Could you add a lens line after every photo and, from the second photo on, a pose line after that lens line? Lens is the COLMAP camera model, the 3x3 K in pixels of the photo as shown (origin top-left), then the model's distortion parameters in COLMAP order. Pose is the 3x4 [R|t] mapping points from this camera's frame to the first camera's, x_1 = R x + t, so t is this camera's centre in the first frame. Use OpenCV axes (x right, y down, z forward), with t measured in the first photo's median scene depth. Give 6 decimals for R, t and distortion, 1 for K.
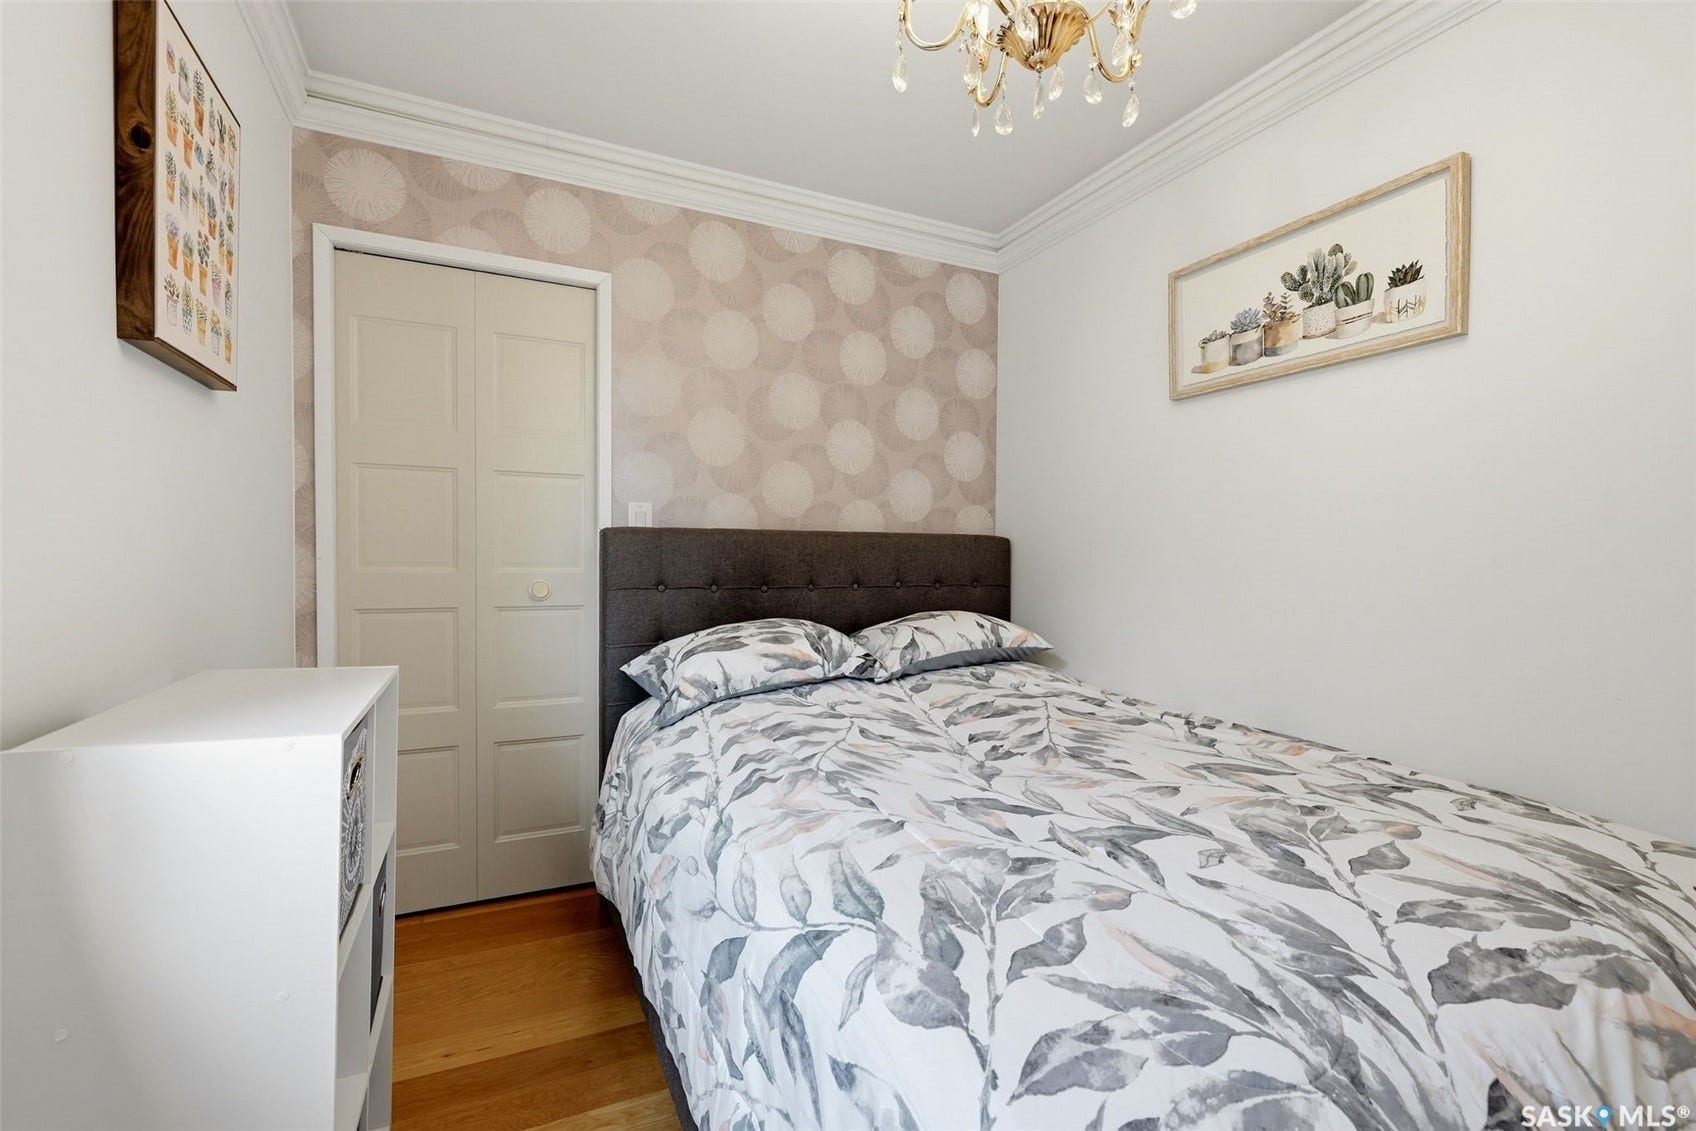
lens RADIAL K [[739.0, 0, 831.0], [0, 739.0, 554.9], [0, 0, 1]] dist [-0.002118, -0.000297]
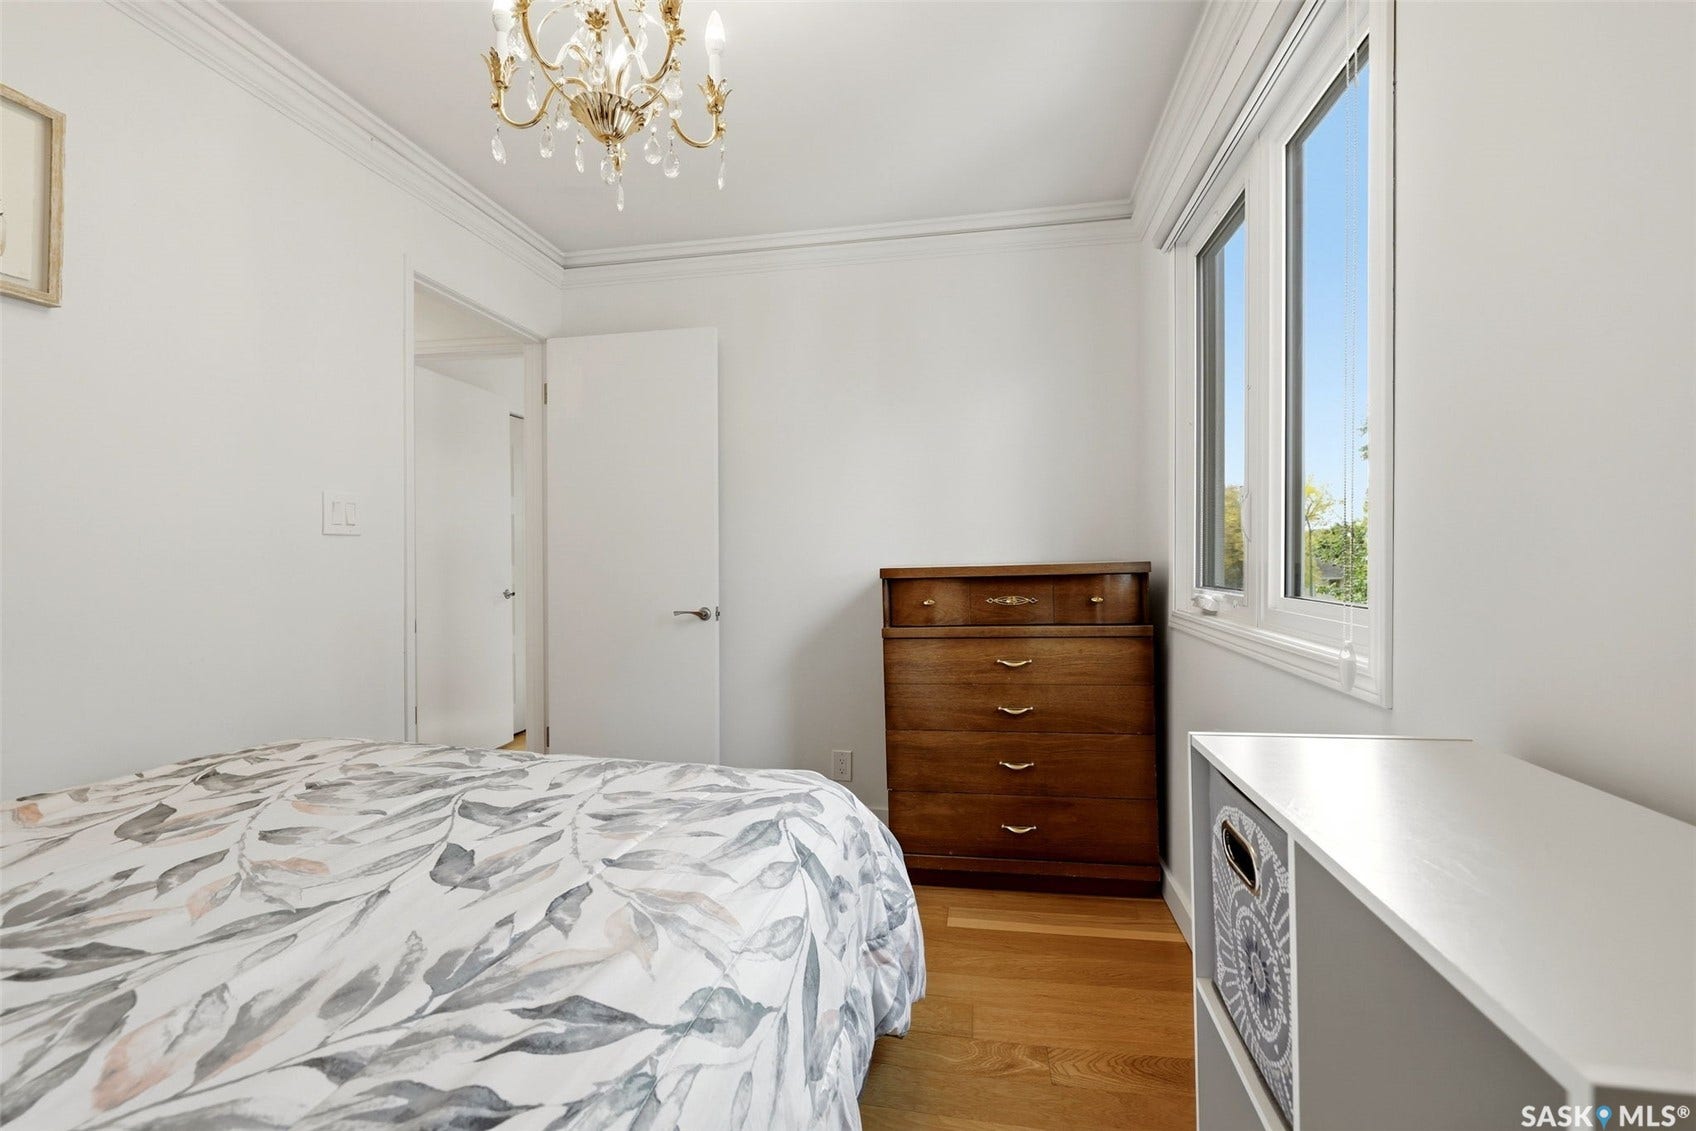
lens RADIAL K [[739.0, 0, 831.0], [0, 739.0, 554.9], [0, 0, 1]] dist [-0.002118, -0.000297]
pose [[-0.804846, -0.007929, 0.593431, -0.614294], [-0.010111, 0.999949, -0.000353, 0.000560], [-0.593398, -0.006285, -0.804884, 1.511563]]
